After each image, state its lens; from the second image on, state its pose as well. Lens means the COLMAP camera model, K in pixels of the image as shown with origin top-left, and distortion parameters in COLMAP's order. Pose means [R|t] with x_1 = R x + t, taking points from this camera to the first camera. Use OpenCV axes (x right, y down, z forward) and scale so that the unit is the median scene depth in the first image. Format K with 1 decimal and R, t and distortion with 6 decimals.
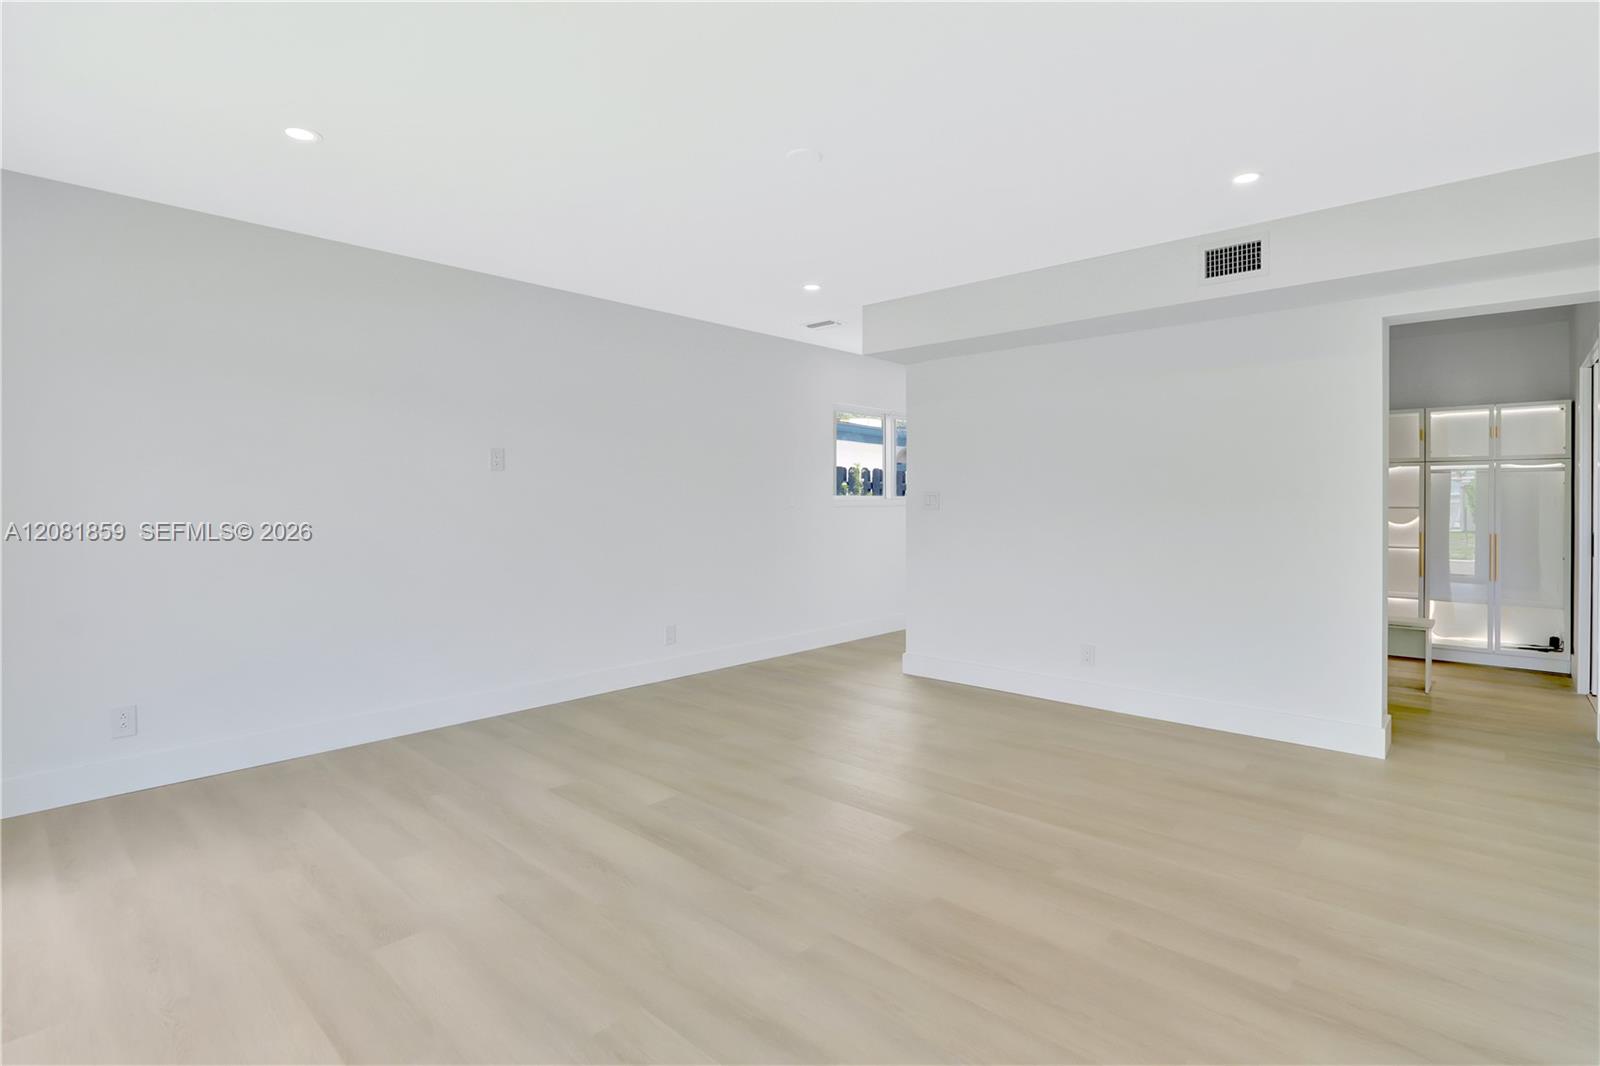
lens RADIAL K [[770.2, 0, 807.3], [0, 770.2, 507.9], [0, 0, 1]] dist [-0.002945, -0.000226]
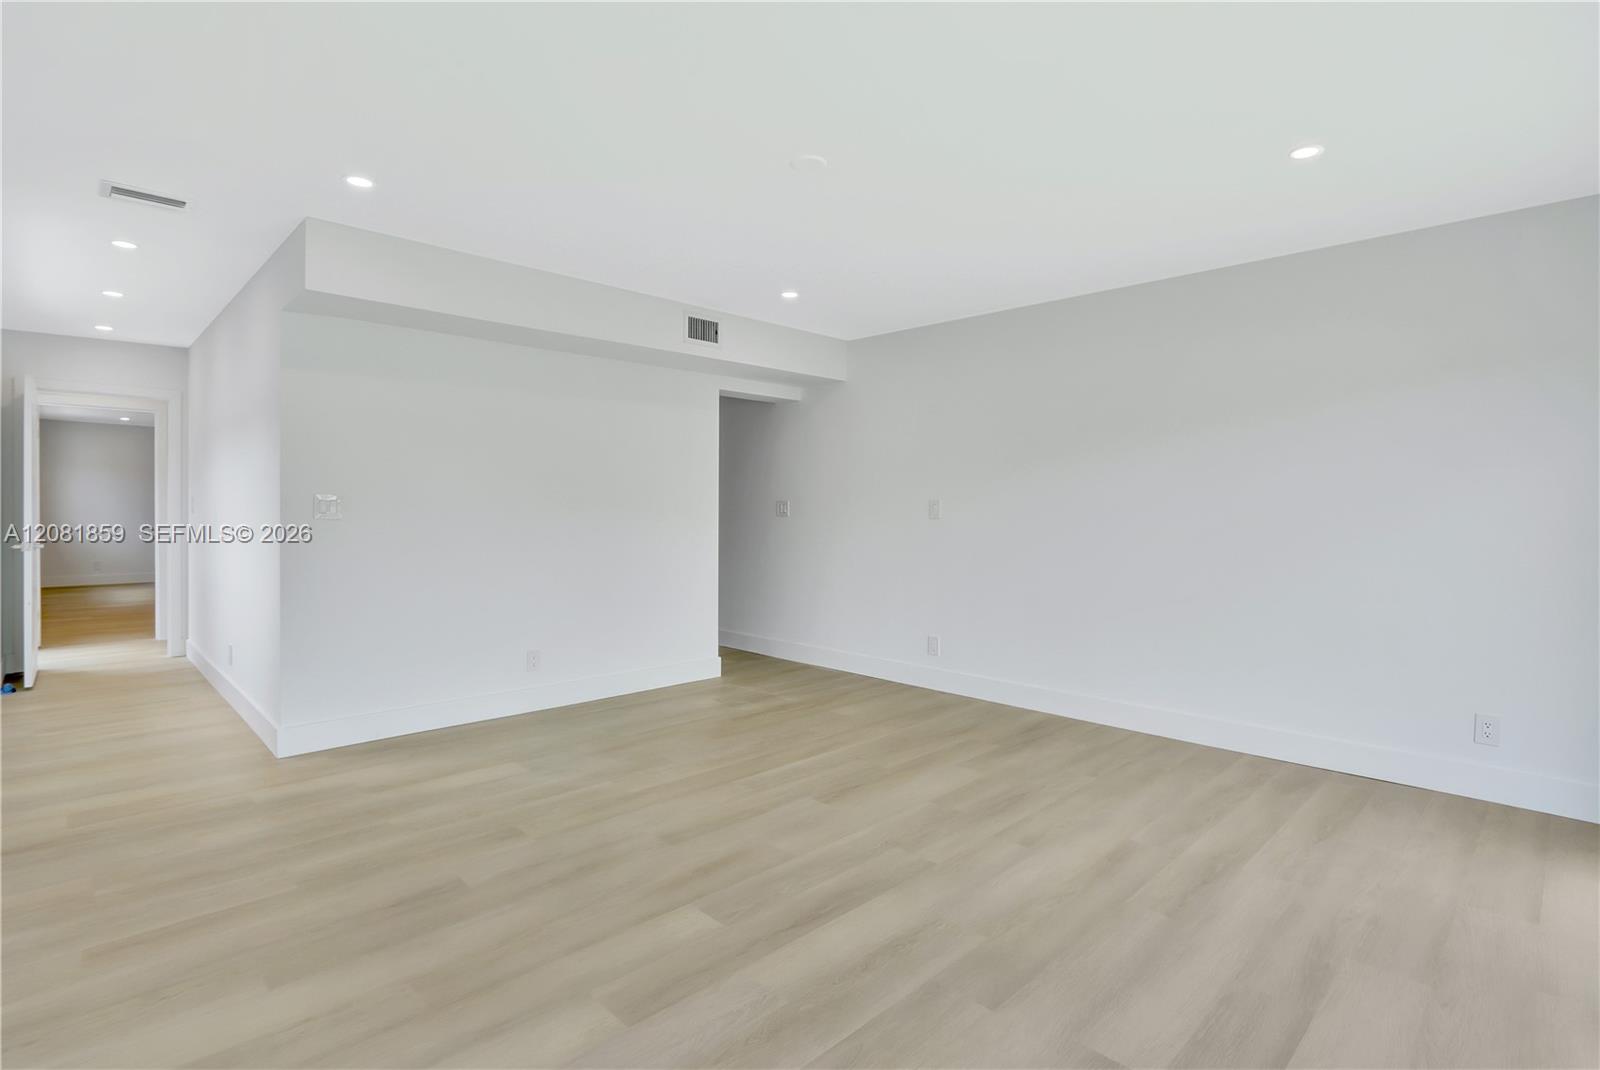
lens RADIAL K [[770.2, 0, 807.3], [0, 770.2, 509.9], [0, 0, 1]] dist [-0.002945, -0.000226]
pose [[0.063131, -0.004952, 0.997993, -0.952678], [0.004237, 0.999980, 0.004694, -0.016040], [-0.997996, 0.003932, 0.063151, 0.886949]]
